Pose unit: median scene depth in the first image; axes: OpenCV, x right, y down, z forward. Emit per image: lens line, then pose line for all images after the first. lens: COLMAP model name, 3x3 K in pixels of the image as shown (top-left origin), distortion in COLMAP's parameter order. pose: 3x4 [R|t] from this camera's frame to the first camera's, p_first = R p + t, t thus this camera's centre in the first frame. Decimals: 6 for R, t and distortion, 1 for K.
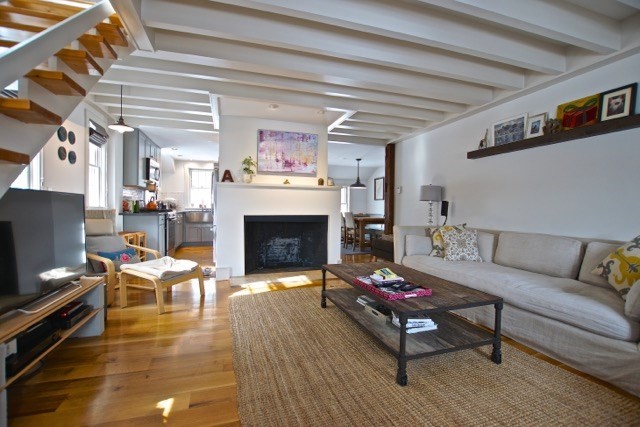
lens RADIAL K [[283.6, 0, 317.0], [0, 283.6, 215.2], [0, 0, 1]] dist [-0.022390, 0.001352]
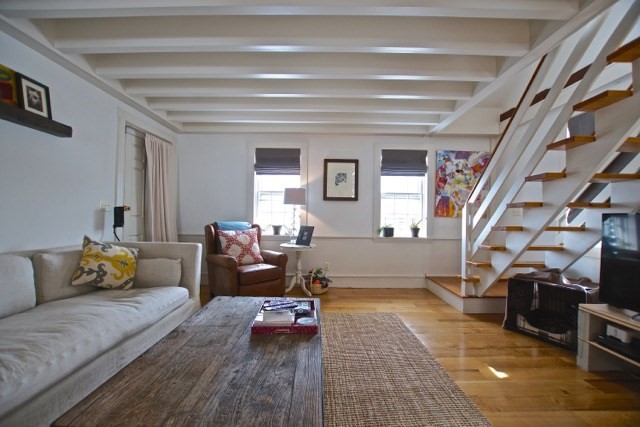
lens RADIAL K [[283.6, 0, 317.0], [0, 283.6, 215.2], [0, 0, 1]] dist [-0.022390, 0.001352]
pose [[-0.950863, -0.019420, 0.309002, -0.072962], [-0.015021, 0.999749, 0.016607, -0.052029], [-0.309247, 0.011149, -0.950916, 1.616851]]
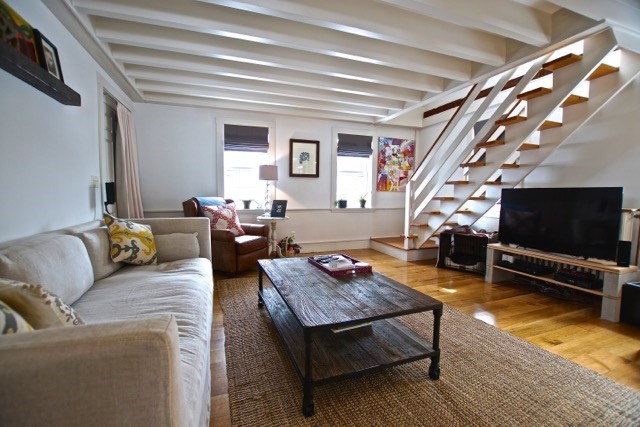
lens RADIAL K [[283.6, 0, 317.0], [0, 283.6, 215.2], [0, 0, 1]] dist [-0.022390, 0.001352]
pose [[-0.998982, -0.010941, -0.043767, 0.355273], [-0.015280, 0.994863, 0.100069, -0.050249], [0.042447, 0.100636, -0.994017, 1.923954]]
